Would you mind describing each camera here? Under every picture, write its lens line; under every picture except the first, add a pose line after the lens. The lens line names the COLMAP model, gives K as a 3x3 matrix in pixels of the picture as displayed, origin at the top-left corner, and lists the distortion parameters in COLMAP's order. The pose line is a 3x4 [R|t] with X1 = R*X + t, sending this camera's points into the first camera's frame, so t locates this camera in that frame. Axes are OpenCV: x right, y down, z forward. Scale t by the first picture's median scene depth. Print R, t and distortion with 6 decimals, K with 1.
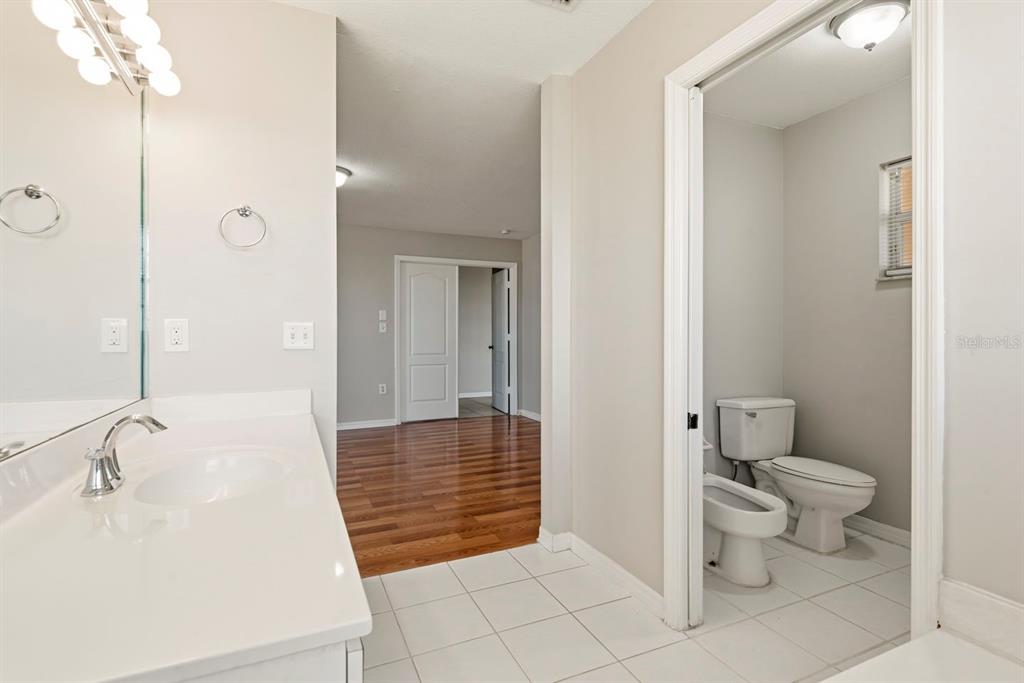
lens RADIAL K [[473.7, 0, 522.7], [0, 473.7, 337.0], [0, 0, 1]] dist [0.017319, -0.010863]
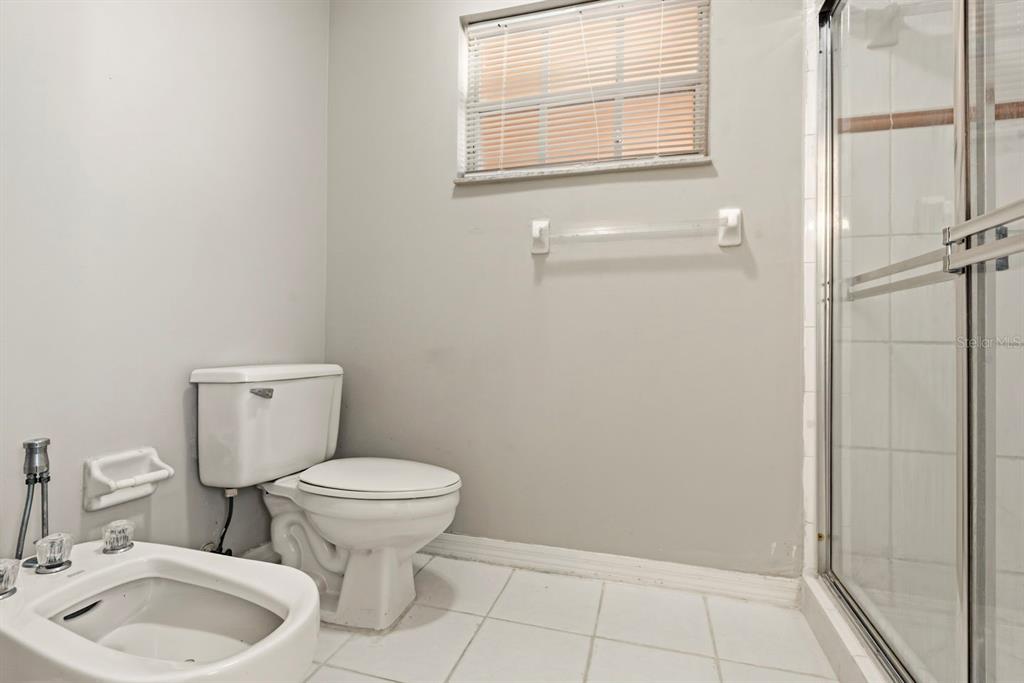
lens RADIAL K [[473.7, 0, 517.3], [0, 473.7, 343.6], [0, 0, 1]] dist [0.017319, -0.010863]
pose [[0.645682, 0.006853, 0.763576, 0.274895], [-0.017456, 0.999831, 0.005788, 0.105584], [-0.763407, -0.017066, 0.645692, 0.476788]]
